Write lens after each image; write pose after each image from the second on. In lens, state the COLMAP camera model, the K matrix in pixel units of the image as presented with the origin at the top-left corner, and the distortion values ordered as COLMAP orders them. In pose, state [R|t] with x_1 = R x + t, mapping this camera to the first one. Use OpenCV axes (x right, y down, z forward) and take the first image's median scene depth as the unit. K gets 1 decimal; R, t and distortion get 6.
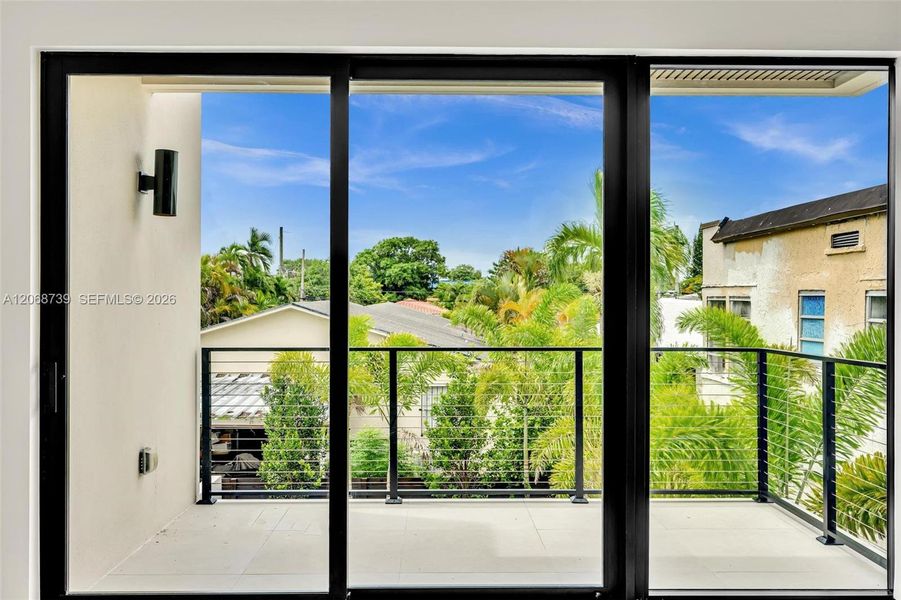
lens RADIAL K [[798.7, 0, 448.2], [0, 798.7, 297.1], [0, 0, 1]] dist [0.005555, -0.001766]
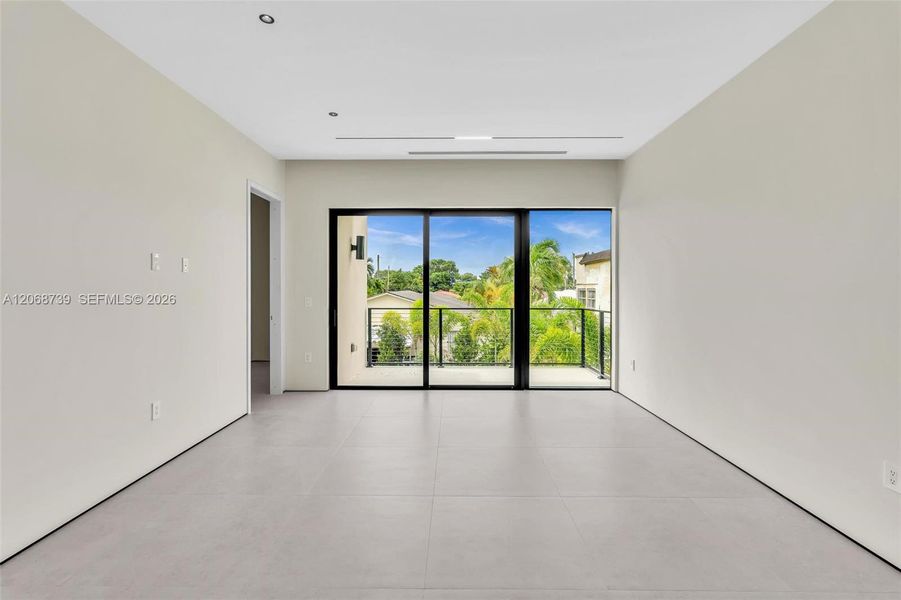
lens RADIAL K [[409.1, 0, 448.4], [0, 409.1, 290.4], [0, 0, 1]] dist [0.004169, 0.000551]
pose [[0.999598, -0.000889, -0.028324, -0.002593], [0.000957, 0.999997, 0.002383, 0.001041], [0.028322, -0.002409, 0.999596, -0.156172]]
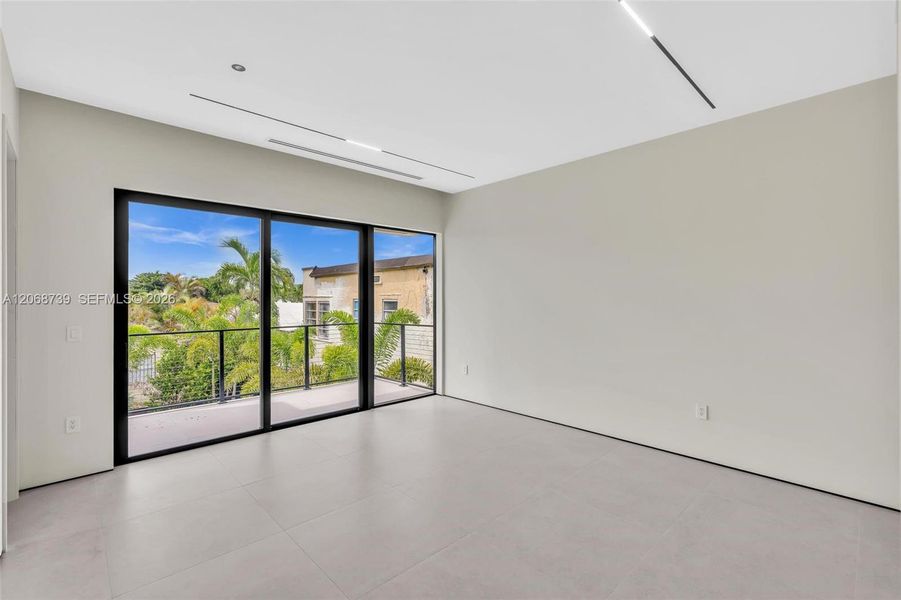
lens RADIAL K [[409.1, 0, 445.3], [0, 409.1, 300.5], [0, 0, 1]] dist [0.004169, 0.000551]
pose [[0.734480, -0.008626, 0.678575, -0.168323], [0.006940, 0.999962, 0.005200, -0.007153], [-0.678595, 0.000890, 0.734513, -0.086154]]
